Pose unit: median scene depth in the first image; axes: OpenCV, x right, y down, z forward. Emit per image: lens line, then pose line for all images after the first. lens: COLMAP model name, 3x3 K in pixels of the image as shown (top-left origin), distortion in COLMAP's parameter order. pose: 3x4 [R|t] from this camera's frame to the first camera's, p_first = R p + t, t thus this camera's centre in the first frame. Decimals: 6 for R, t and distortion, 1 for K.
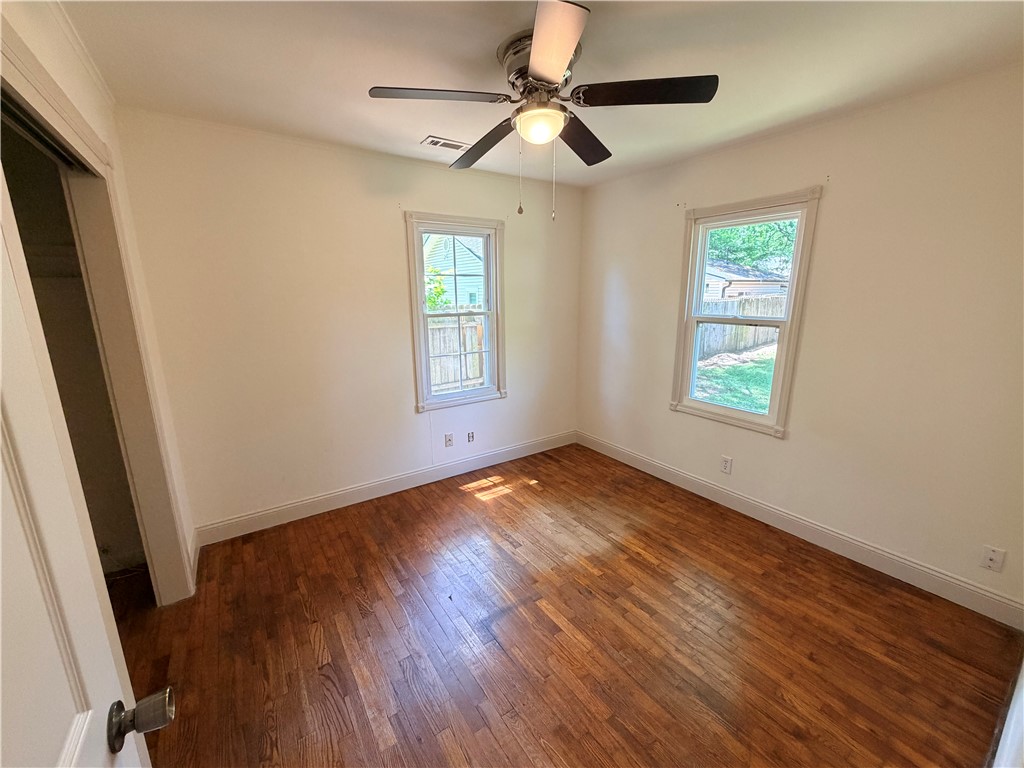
lens RADIAL K [[411.3, 0, 513.0], [0, 411.3, 382.4], [0, 0, 1]] dist [-0.000787, 0.000385]
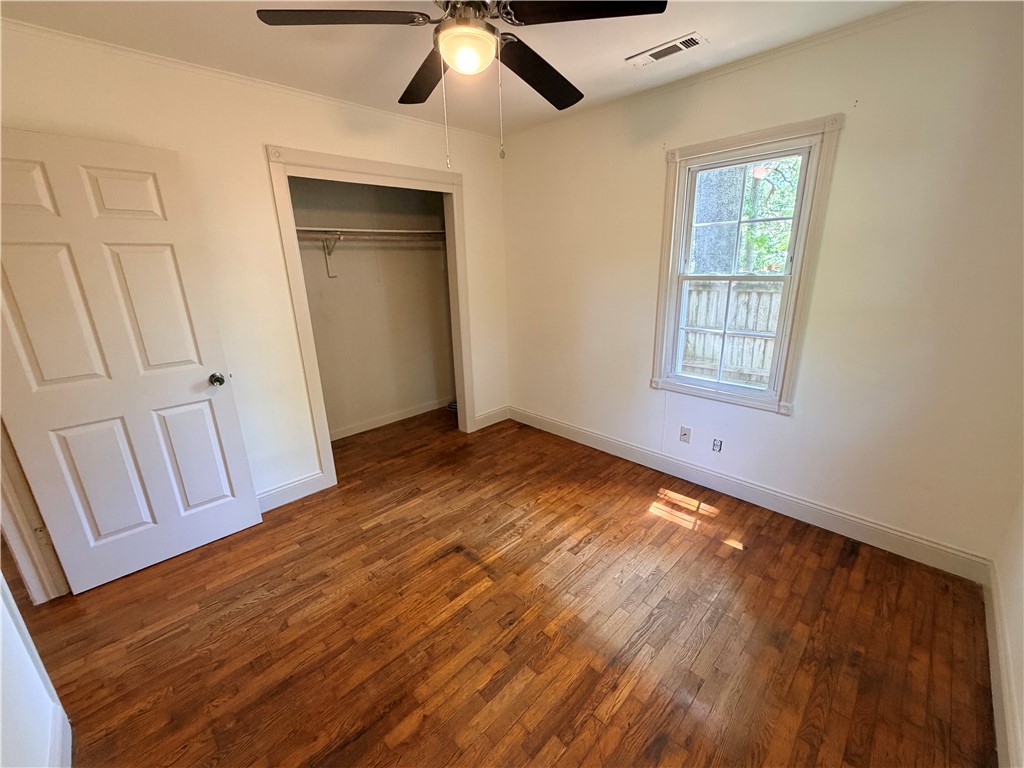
lens RADIAL K [[411.3, 0, 513.0], [0, 411.3, 382.4], [0, 0, 1]] dist [-0.000787, 0.000385]
pose [[0.182272, 0.284145, -0.941296, 0.607308], [-0.188953, 0.949612, 0.250066, -0.113012], [0.964922, 0.132281, 0.226778, 0.554068]]
